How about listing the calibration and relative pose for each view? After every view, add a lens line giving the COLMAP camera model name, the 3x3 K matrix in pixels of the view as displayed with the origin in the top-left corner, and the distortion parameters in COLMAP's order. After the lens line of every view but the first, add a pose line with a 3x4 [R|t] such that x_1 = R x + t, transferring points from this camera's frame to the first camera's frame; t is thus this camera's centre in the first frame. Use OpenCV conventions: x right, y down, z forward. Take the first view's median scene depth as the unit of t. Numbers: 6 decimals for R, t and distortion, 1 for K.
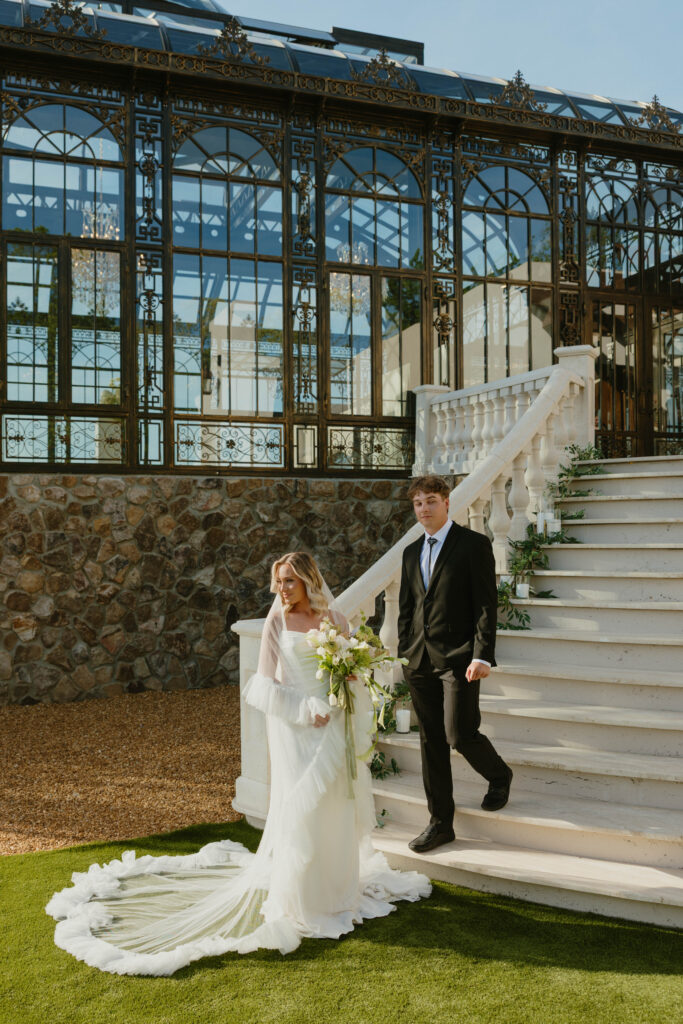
lens RADIAL K [[928.1, 0, 323.9], [0, 928.1, 531.3], [0, 0, 1]] dist [0.004194, 0.000000]
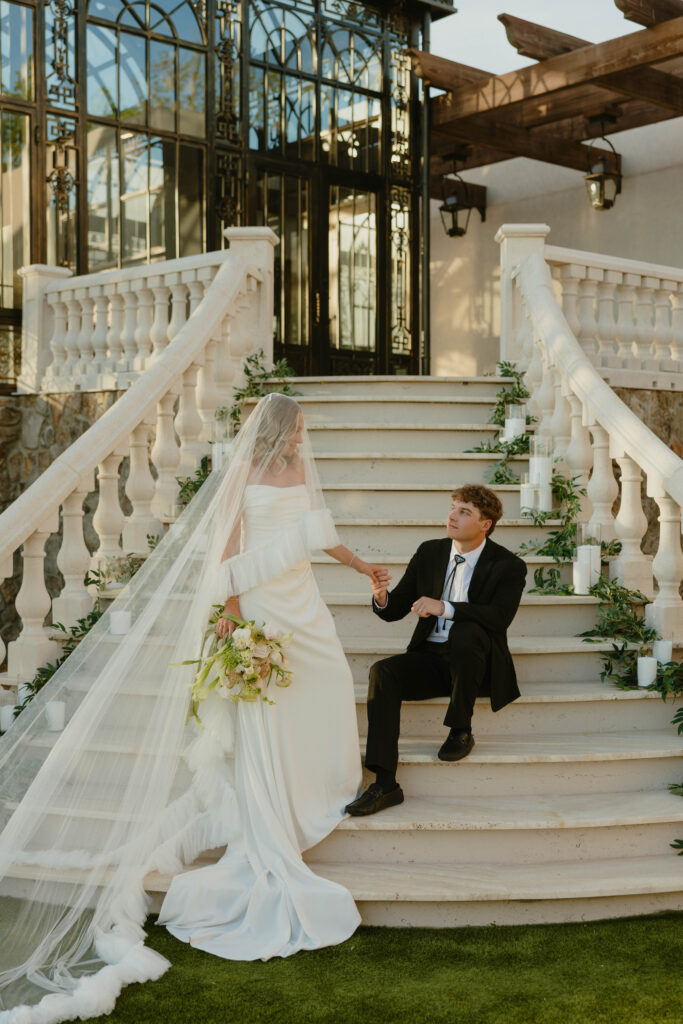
lens RADIAL K [[1306.2, 0, 325.5], [0, 1306.2, 550.2], [0, 0, 1]] dist [-0.002608, 0.000000]
pose [[0.933523, -0.005573, 0.358475, -0.042001], [-0.014786, 0.998430, 0.054025, 0.003816], [-0.358213, -0.055733, 0.931975, -0.028477]]
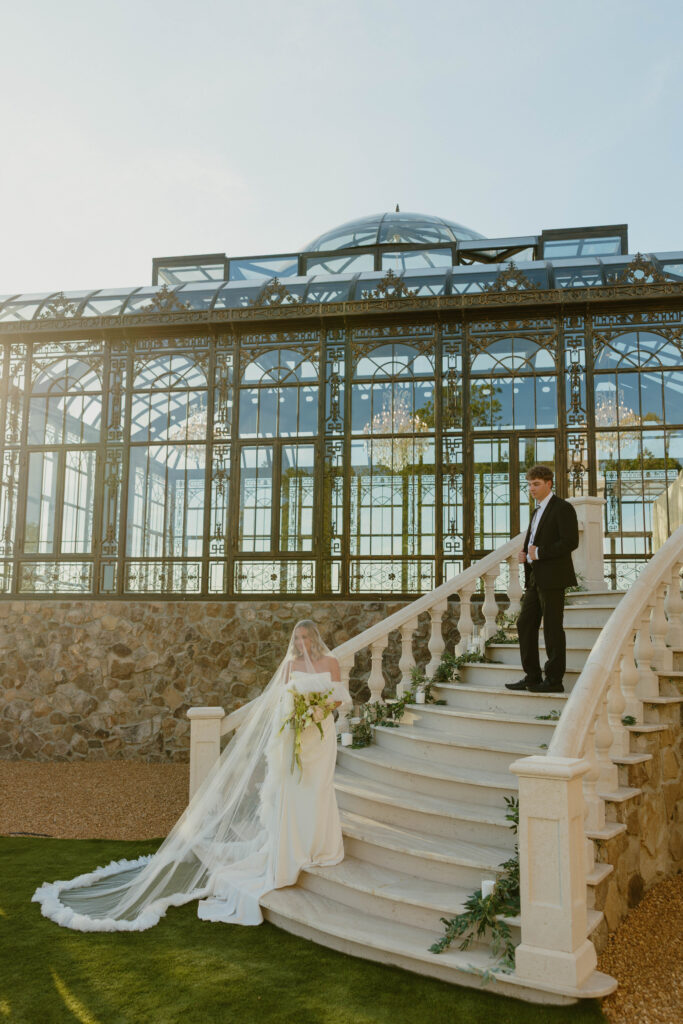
lens RADIAL K [[856.4, 0, 344.4], [0, 856.4, 531.1], [0, 0, 1]] dist [0.004204, -0.017201]
pose [[0.875059, -0.045011, -0.481919, 0.668071], [-0.011454, 0.993462, -0.113586, -0.030041], [0.483881, 0.104914, 0.868822, -0.148771]]
